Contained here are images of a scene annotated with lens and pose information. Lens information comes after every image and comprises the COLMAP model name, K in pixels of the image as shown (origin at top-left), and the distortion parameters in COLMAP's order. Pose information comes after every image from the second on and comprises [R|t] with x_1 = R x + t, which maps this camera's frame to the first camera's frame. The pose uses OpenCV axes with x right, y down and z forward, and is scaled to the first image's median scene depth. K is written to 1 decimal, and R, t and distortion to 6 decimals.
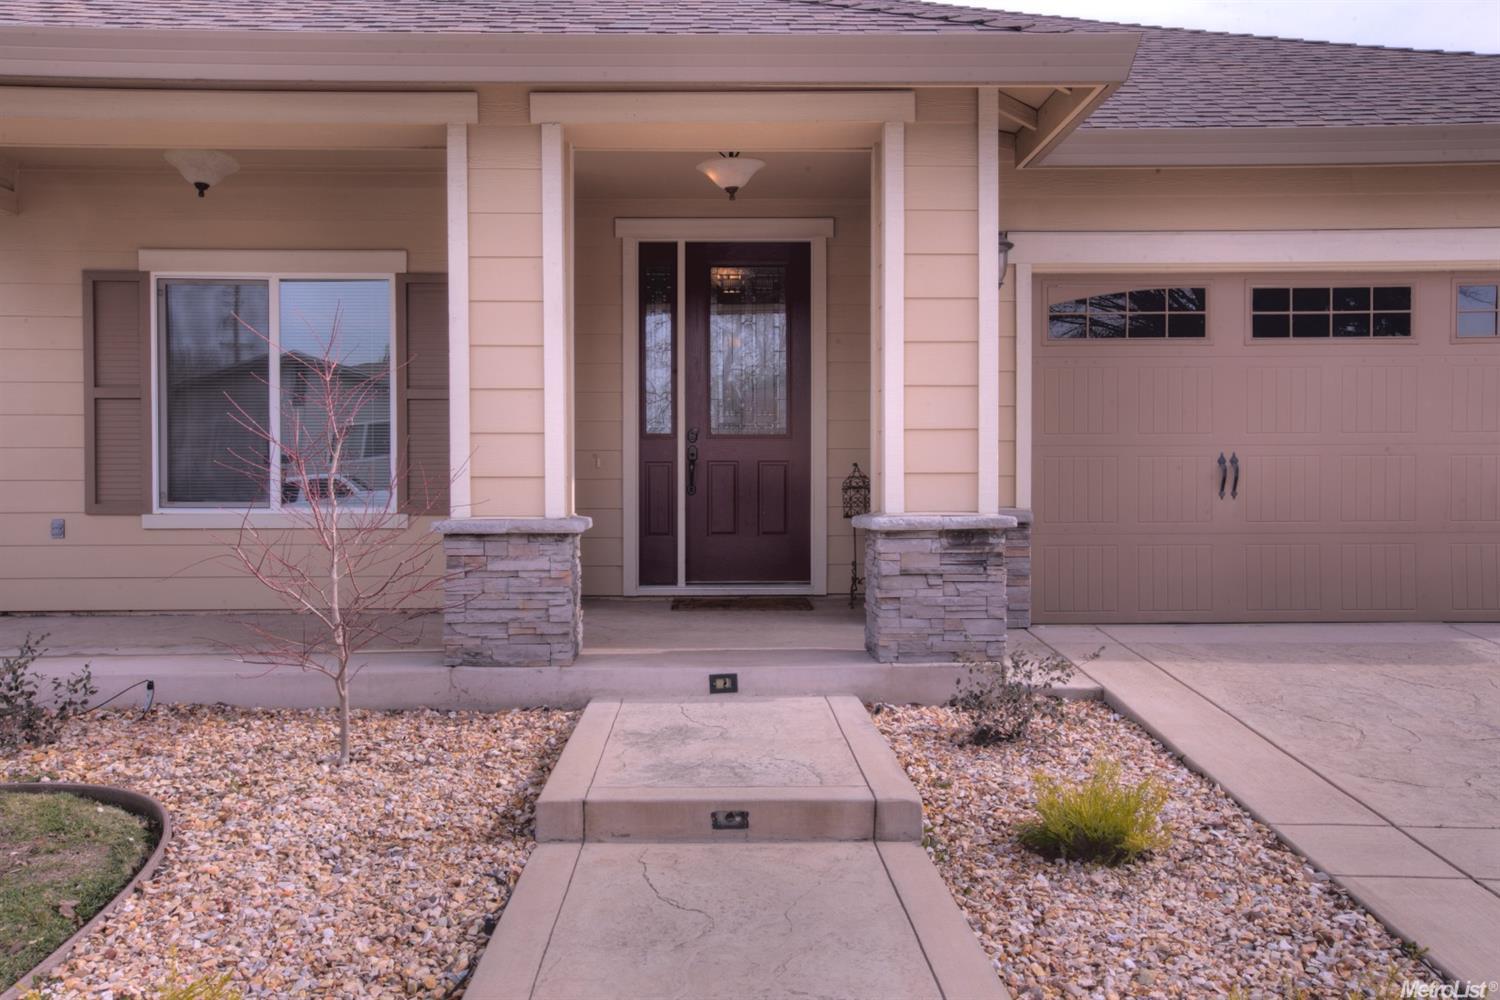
lens RADIAL K [[1348.0, 0, 750.0], [0, 1348.0, 500.0], [0, 0, 1]] dist [0.000126, 0.000009]
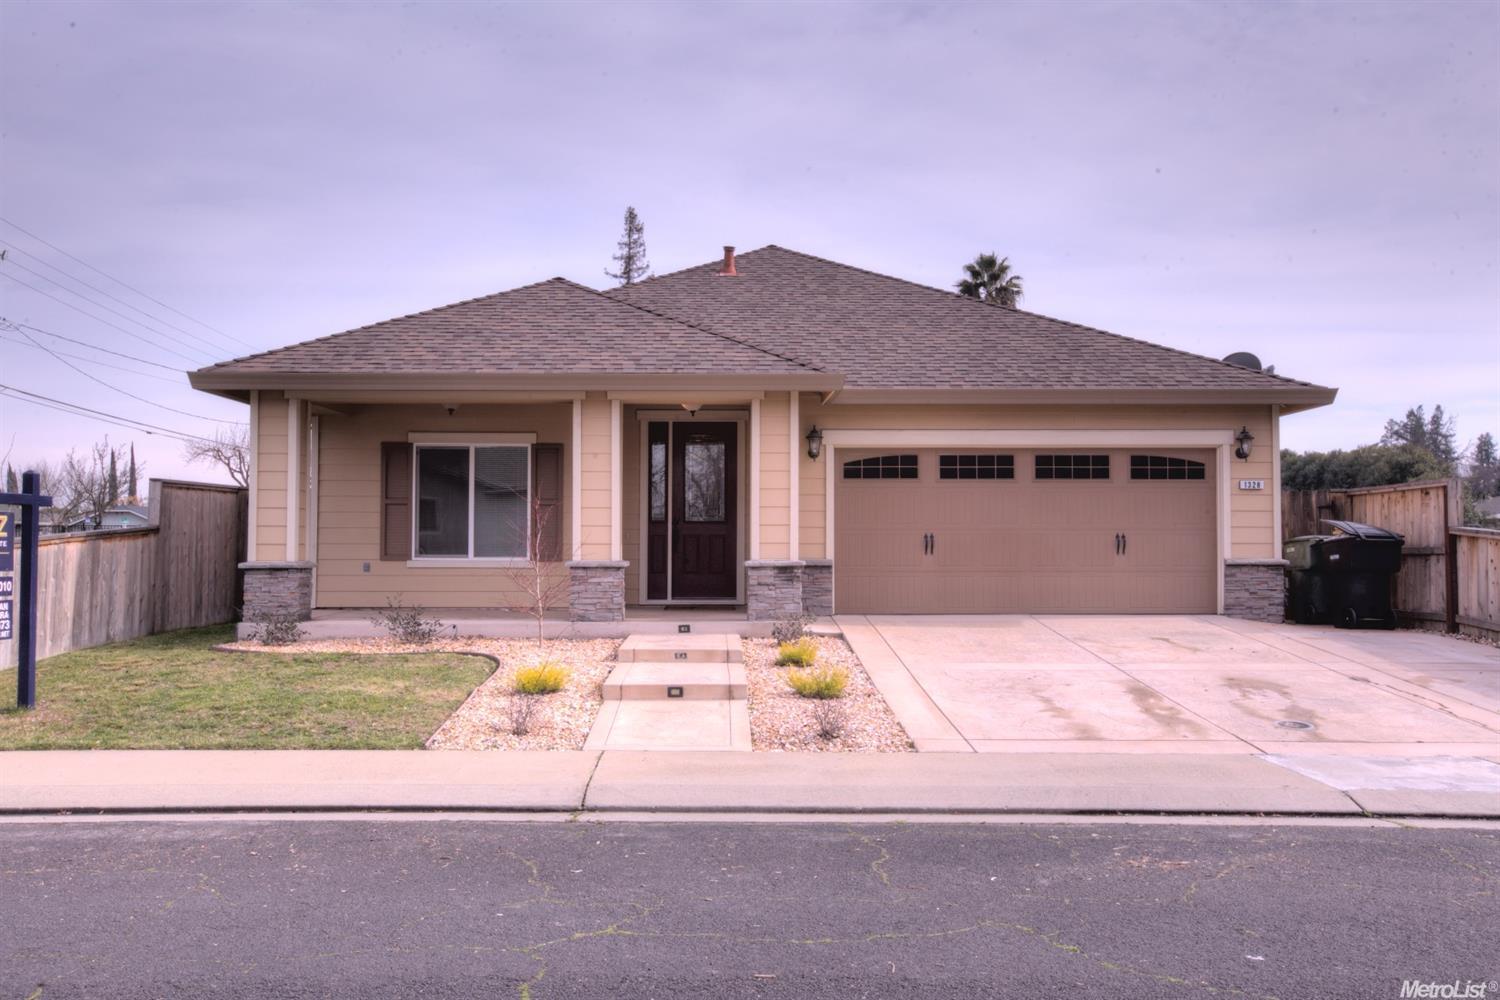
lens RADIAL K [[1348.0, 0, 750.0], [0, 1348.0, 500.0], [0, 0, 1]] dist [0.000126, 0.000009]
pose [[0.999990, 0.004254, 0.001222, 0.087035], [-0.004194, 0.998950, -0.045618, 0.012560], [-0.001414, 0.045612, 0.998958, -1.323354]]
